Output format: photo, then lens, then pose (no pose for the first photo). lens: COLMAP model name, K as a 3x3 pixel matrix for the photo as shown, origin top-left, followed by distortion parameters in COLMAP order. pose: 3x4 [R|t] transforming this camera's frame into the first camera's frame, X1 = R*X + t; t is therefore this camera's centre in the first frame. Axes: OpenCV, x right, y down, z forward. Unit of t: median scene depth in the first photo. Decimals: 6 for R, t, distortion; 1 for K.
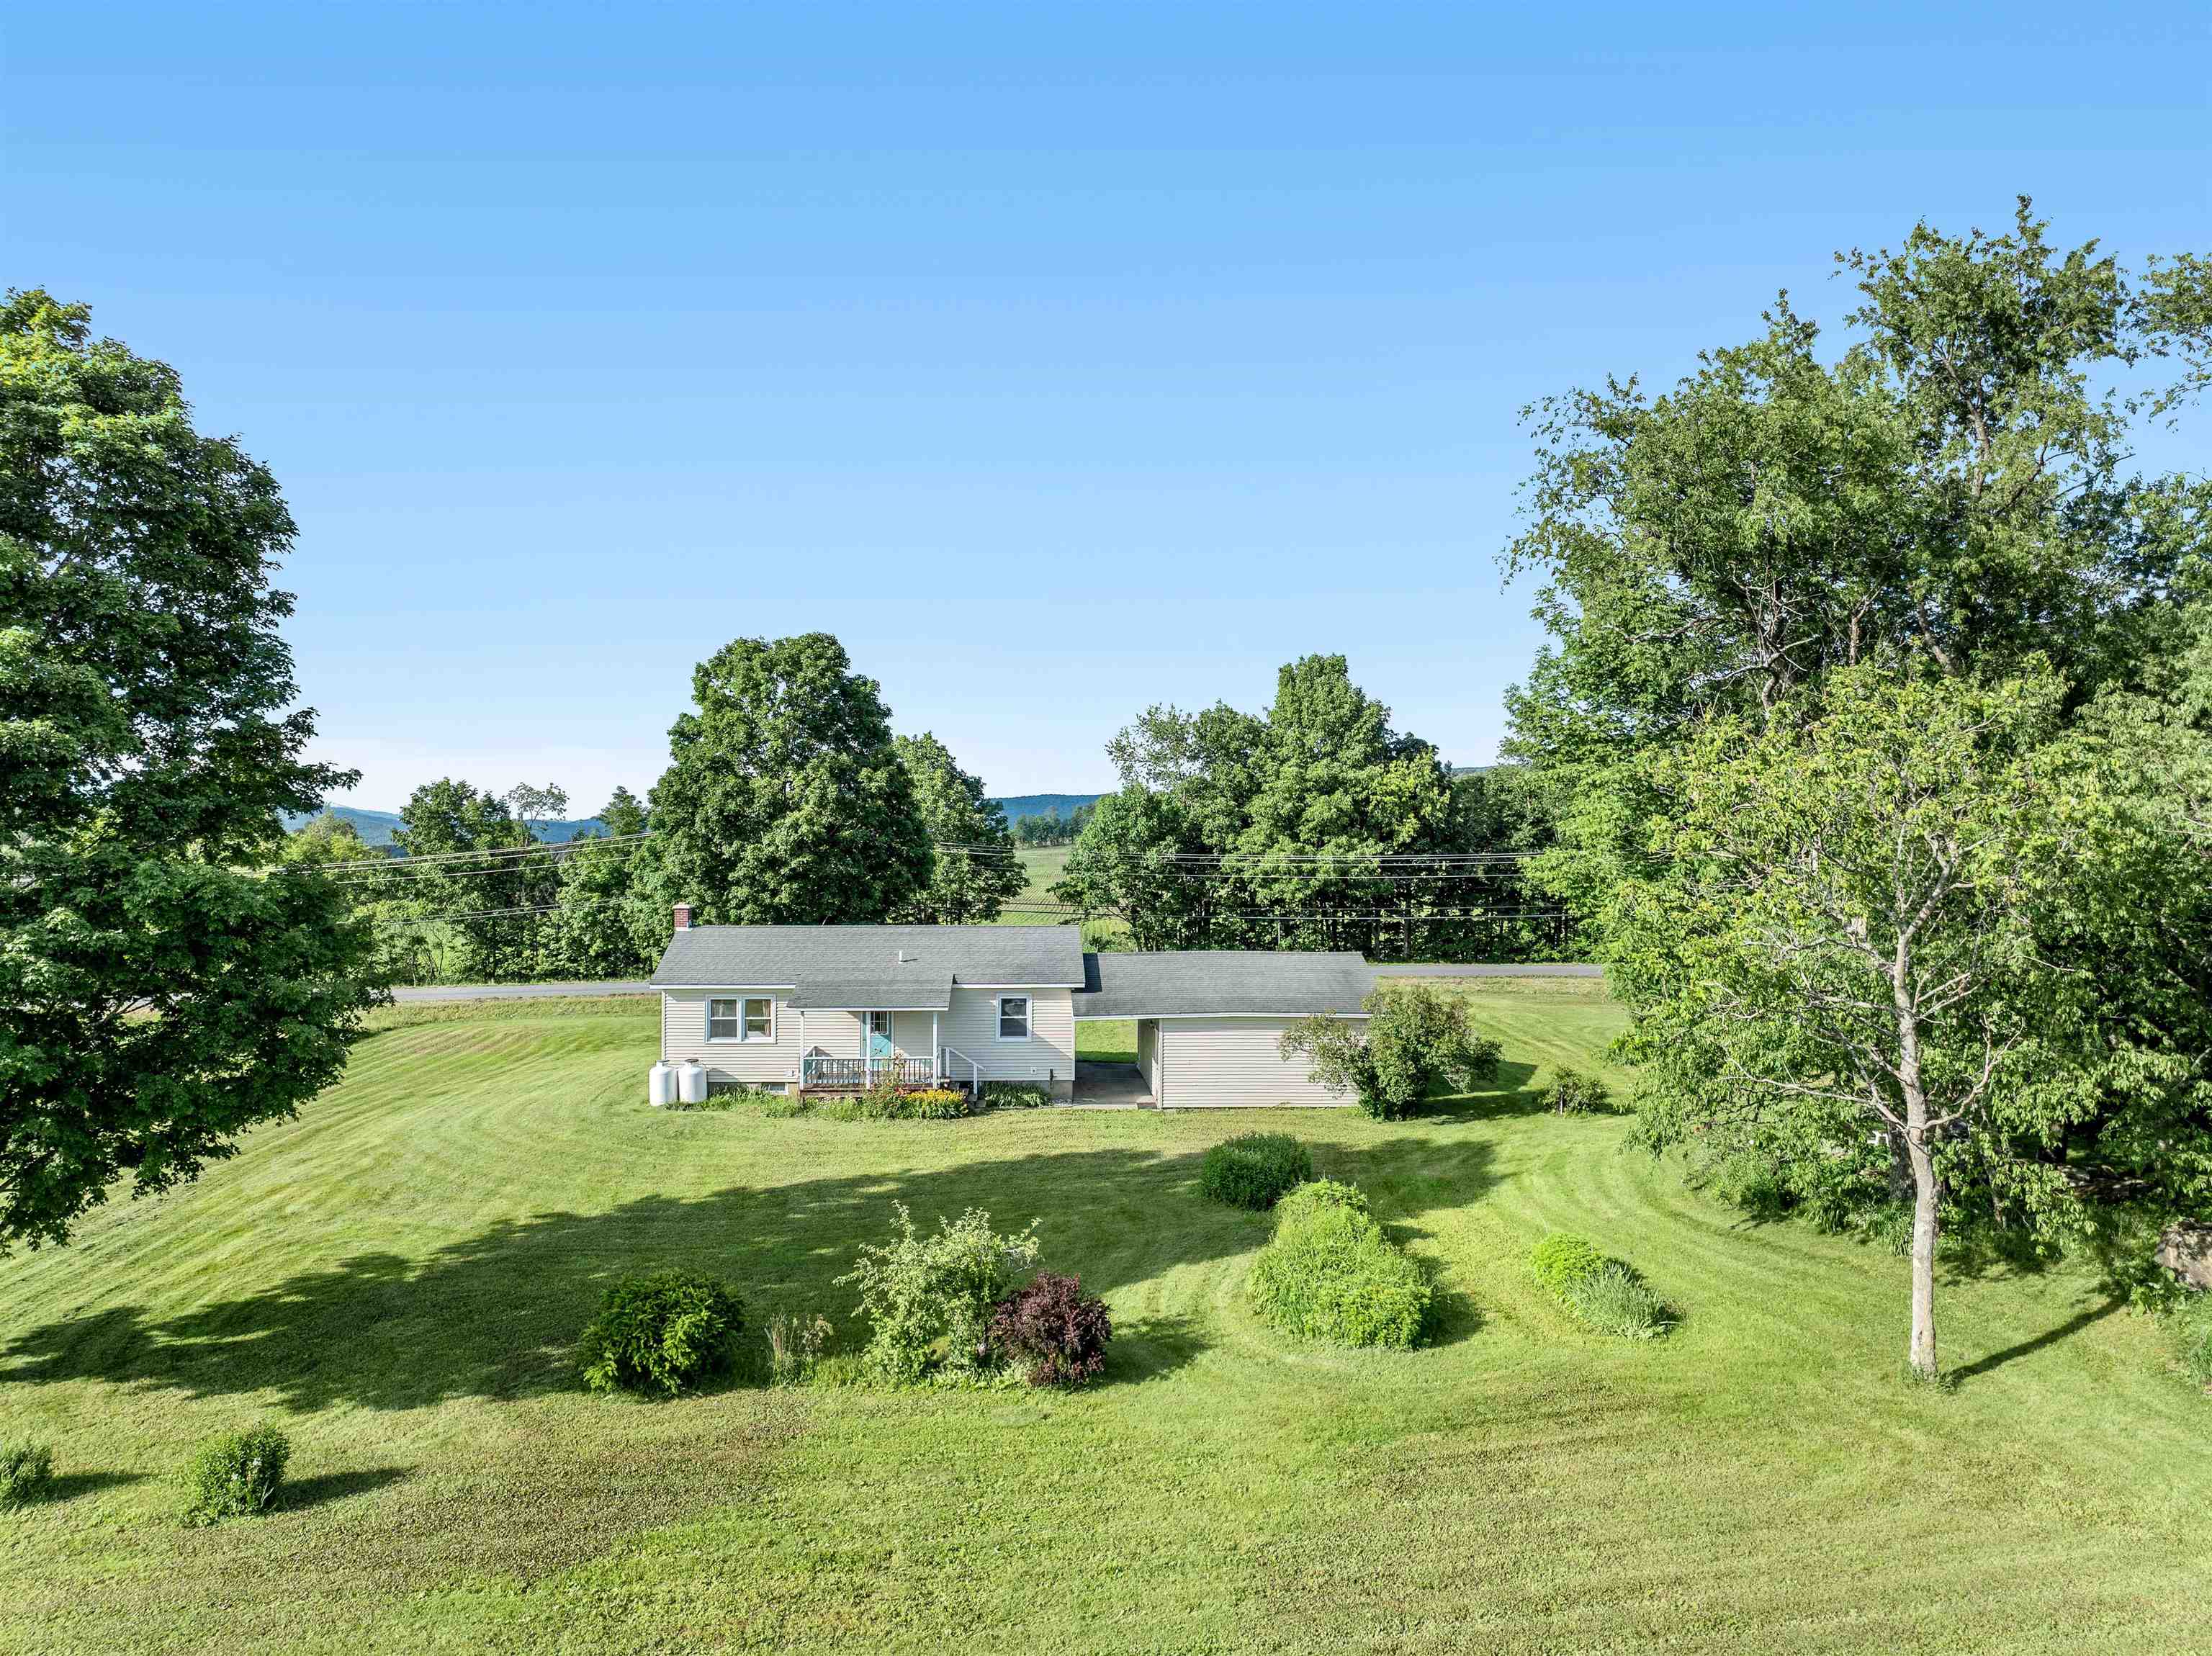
lens RADIAL K [[1551.6, 0, 1107.8], [0, 1551.6, 827.6], [0, 0, 1]] dist [-0.034648, 0.006687]
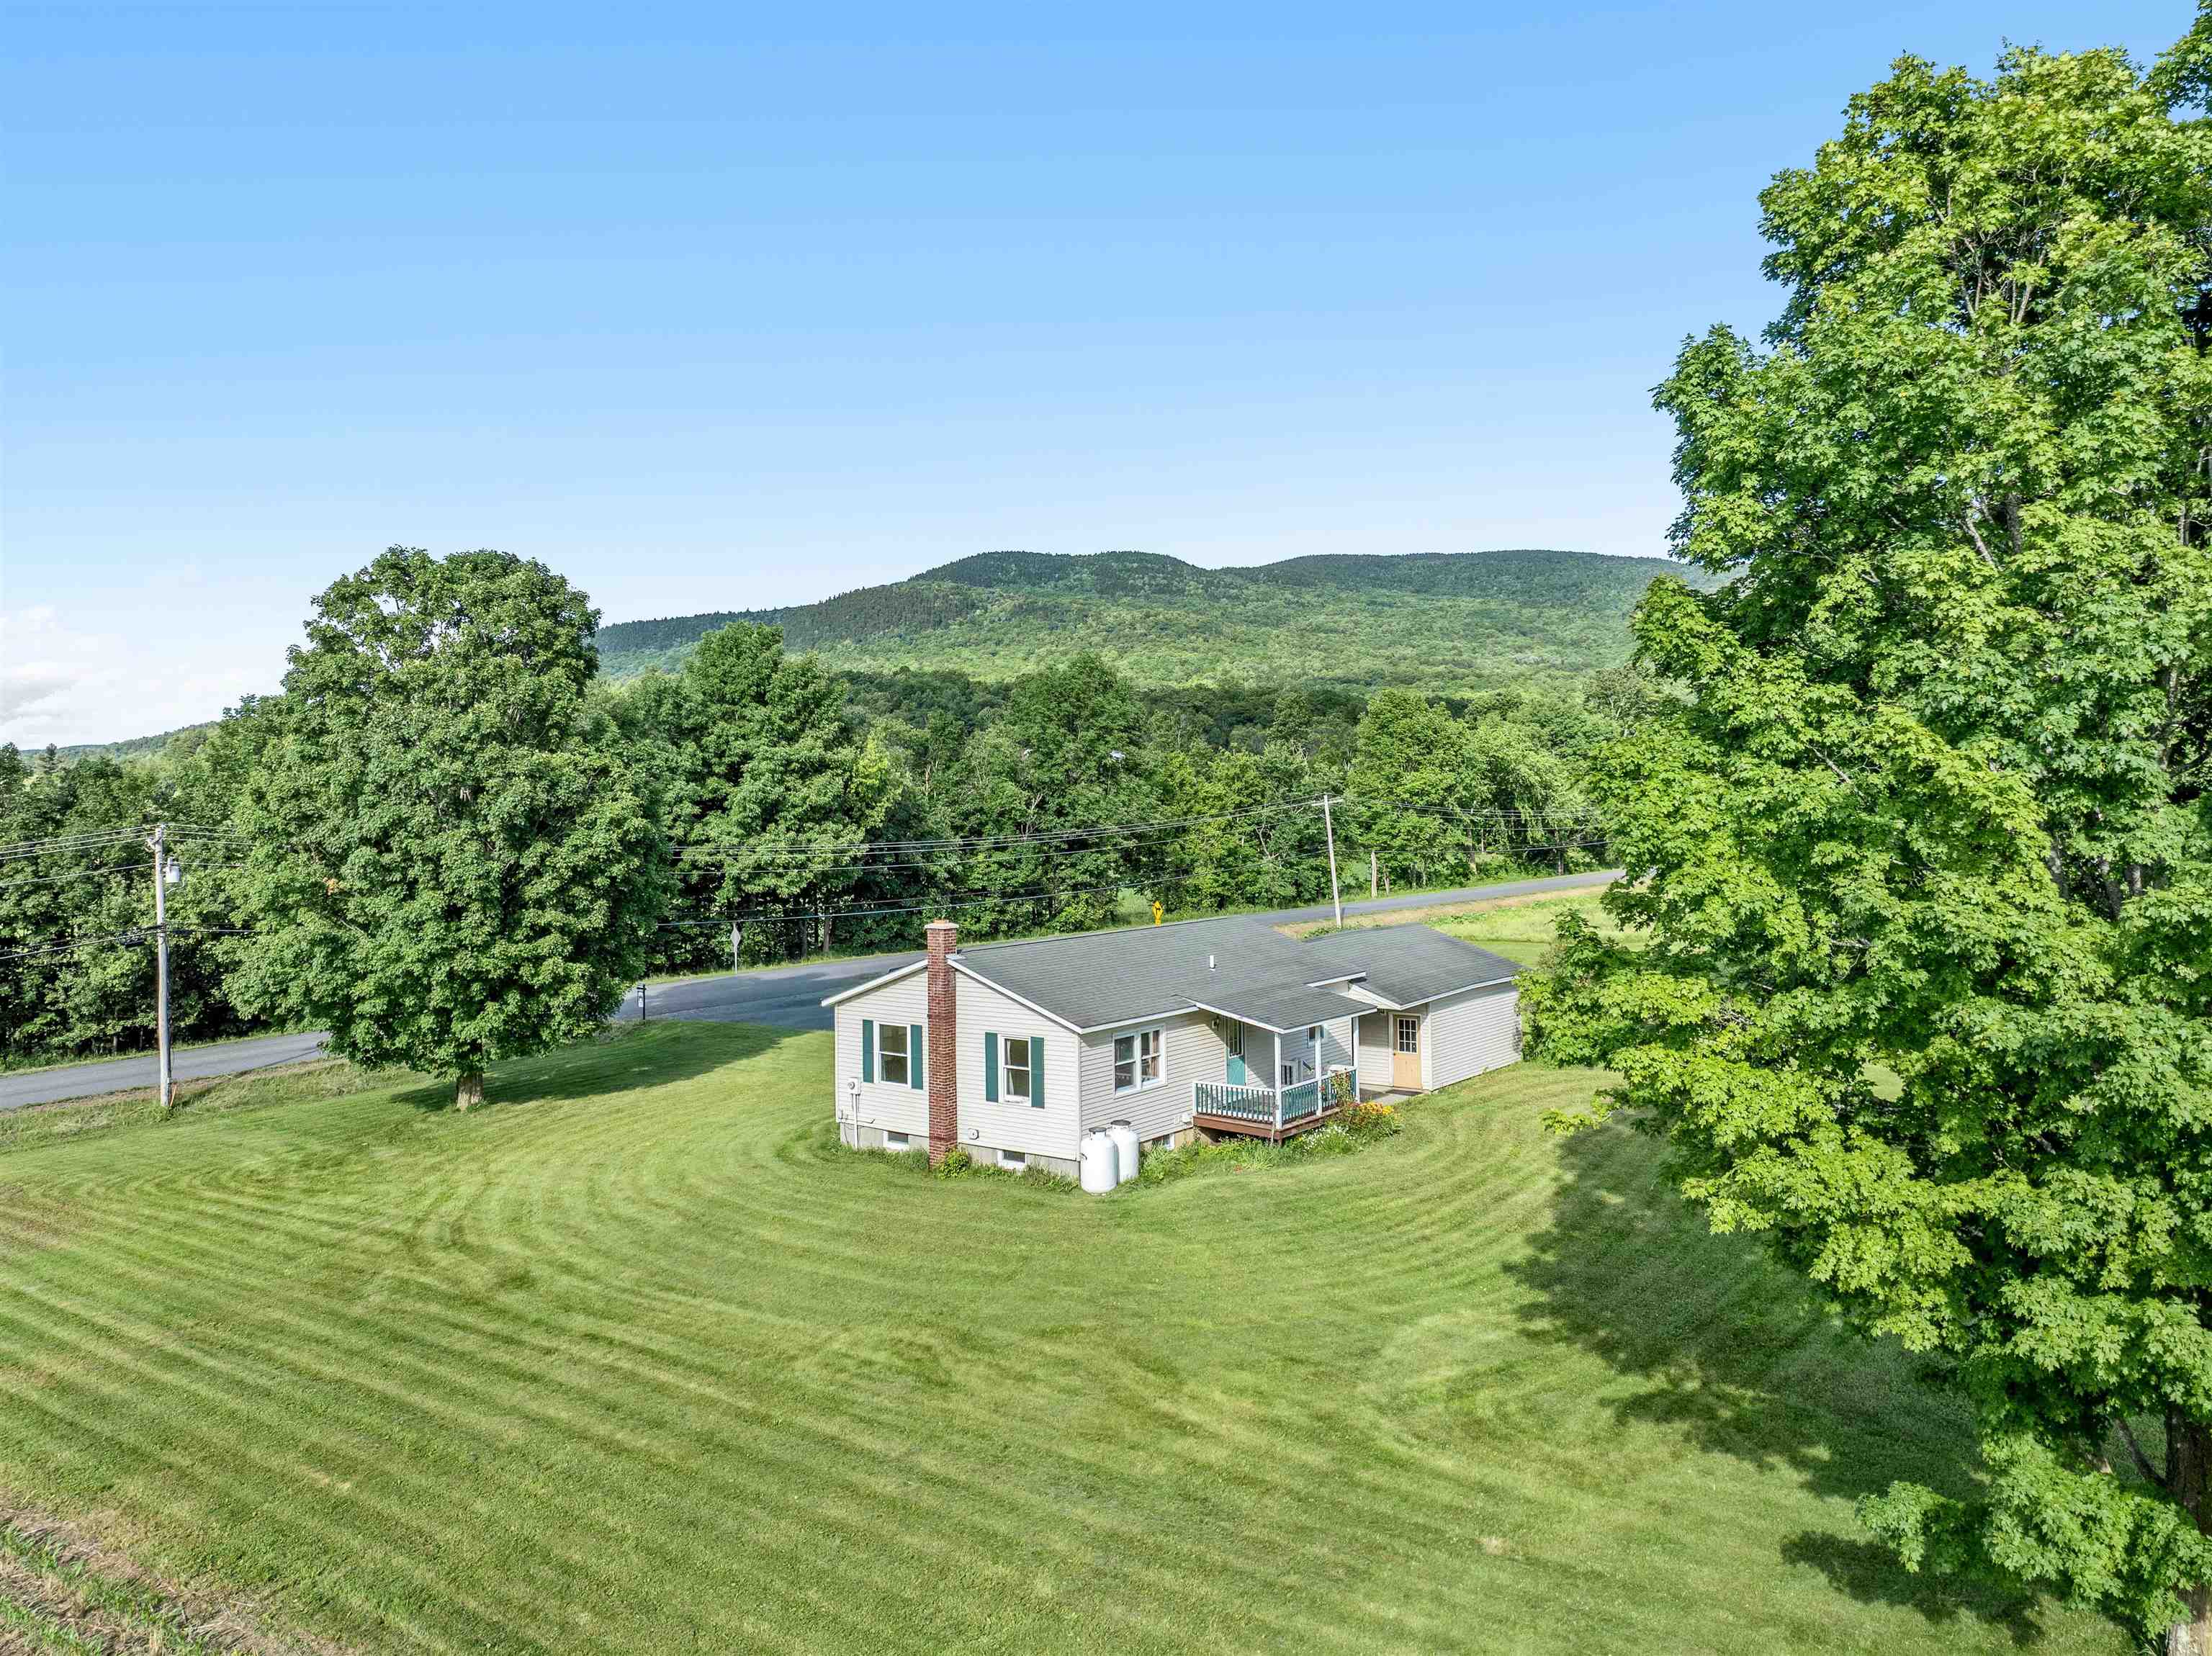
lens RADIAL K [[1551.6, 0, 1108.4], [0, 1551.6, 823.9], [0, 0, 1]] dist [-0.034648, 0.006687]
pose [[0.688957, -0.030150, 0.724175, -0.558842], [0.030206, 0.999461, 0.012874, -0.000824], [-0.724173, 0.013004, 0.689496, 0.345490]]
